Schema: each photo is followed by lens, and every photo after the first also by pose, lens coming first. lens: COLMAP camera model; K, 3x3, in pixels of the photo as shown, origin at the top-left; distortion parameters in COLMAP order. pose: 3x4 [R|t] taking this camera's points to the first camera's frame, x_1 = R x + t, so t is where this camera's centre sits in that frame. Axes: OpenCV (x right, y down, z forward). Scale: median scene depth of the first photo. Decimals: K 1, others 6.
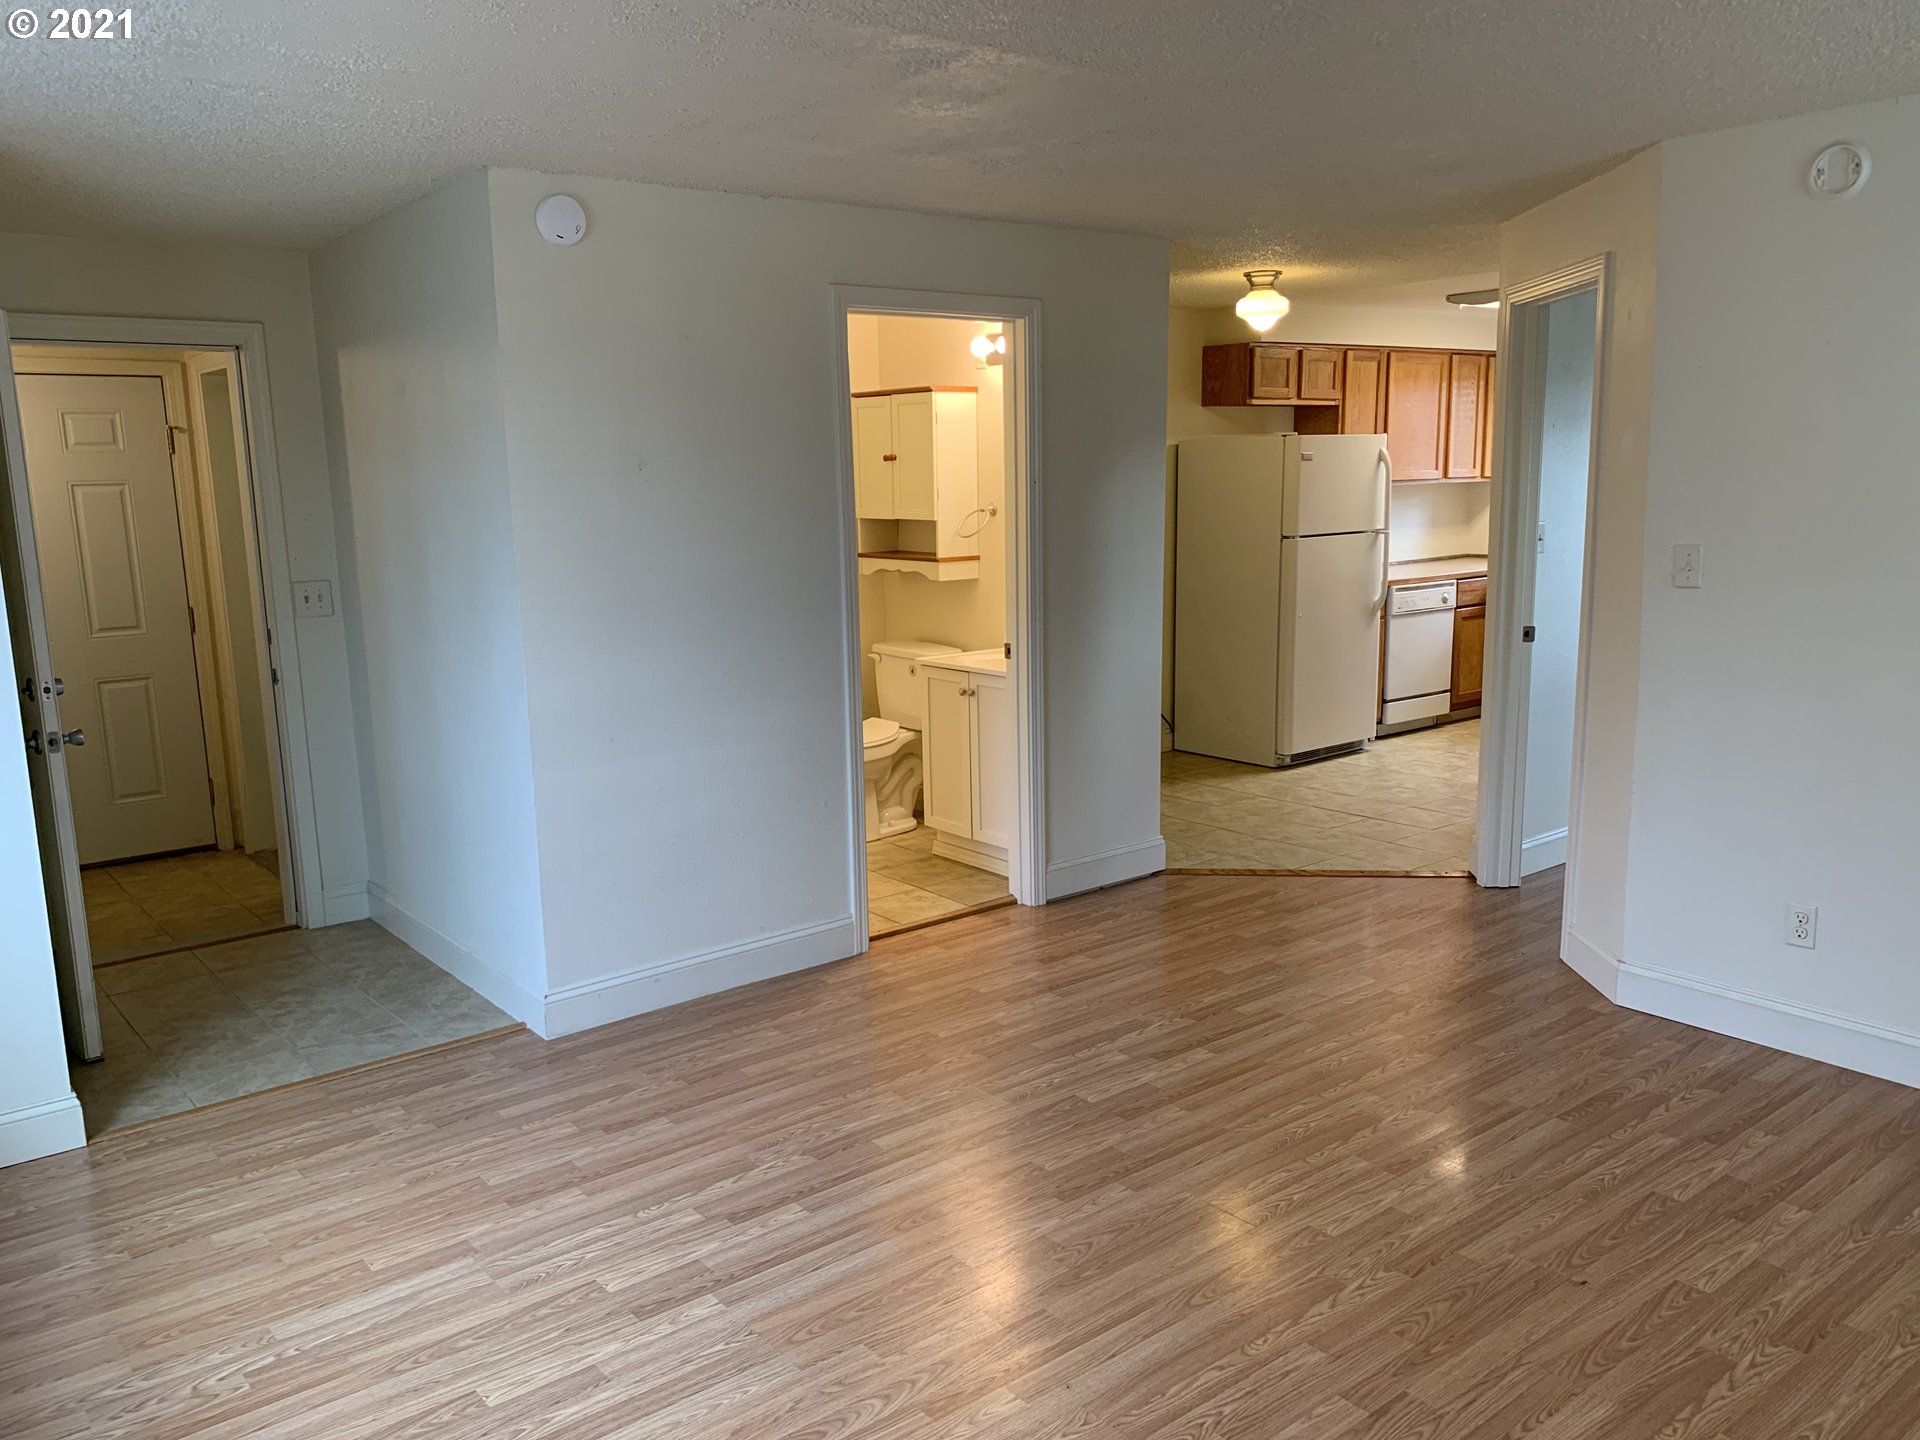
lens RADIAL K [[1464.2, 0, 954.1], [0, 1464.2, 724.2], [0, 0, 1]] dist [0.055631, -0.071469]
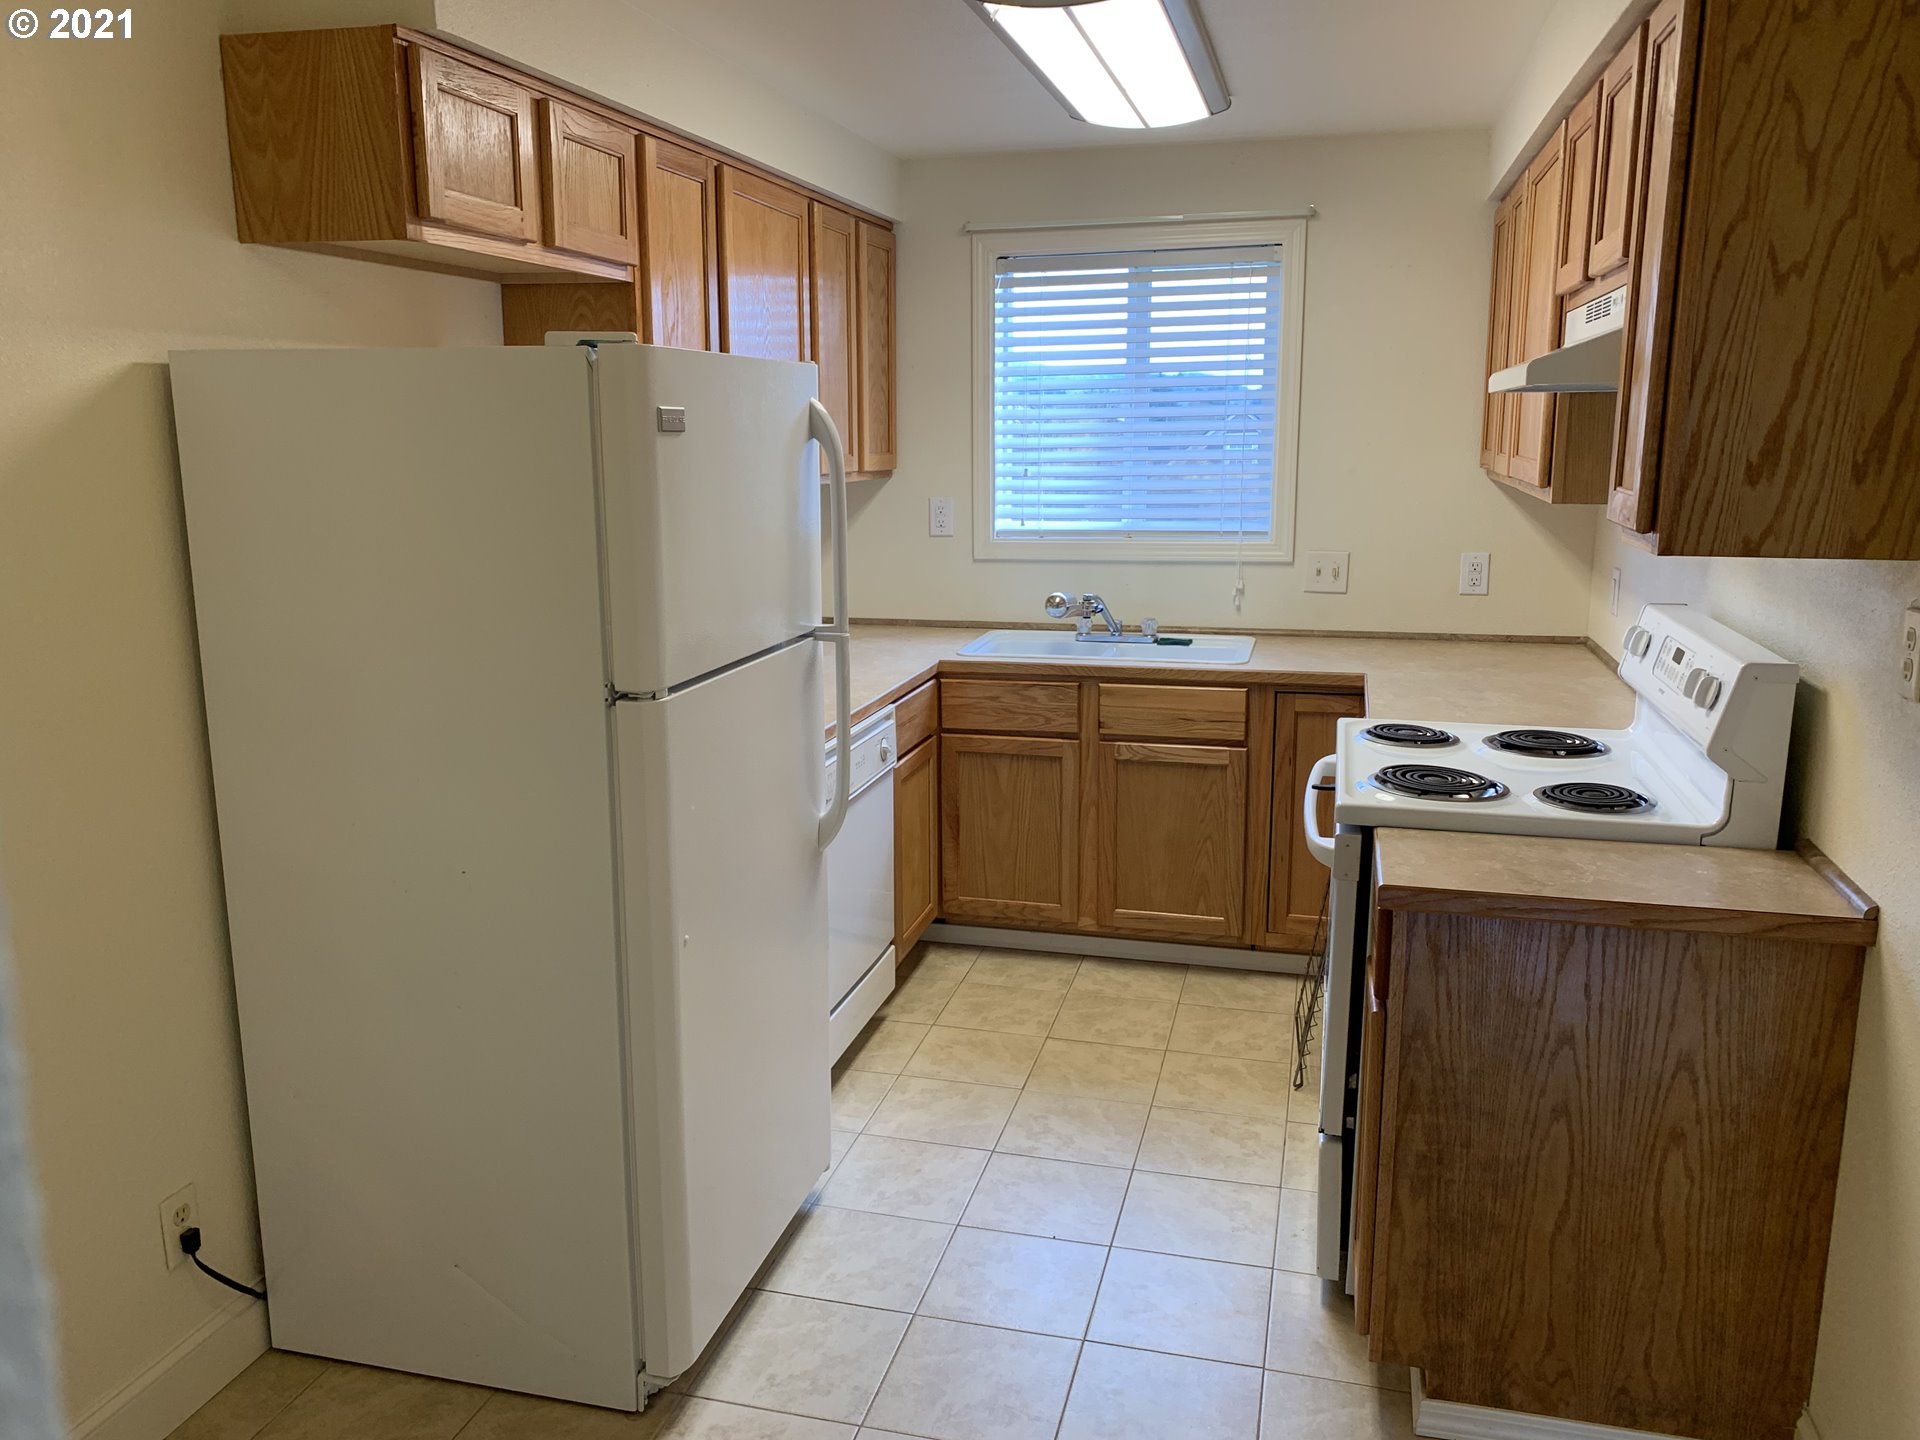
lens RADIAL K [[1464.2, 0, 952.0], [0, 1464.2, 728.0], [0, 0, 1]] dist [0.055631, -0.071469]
pose [[0.798692, -0.107165, 0.592120, 0.093386], [0.094636, 0.994139, 0.052273, -0.117365], [-0.594251, 0.014286, 0.804153, 0.656981]]
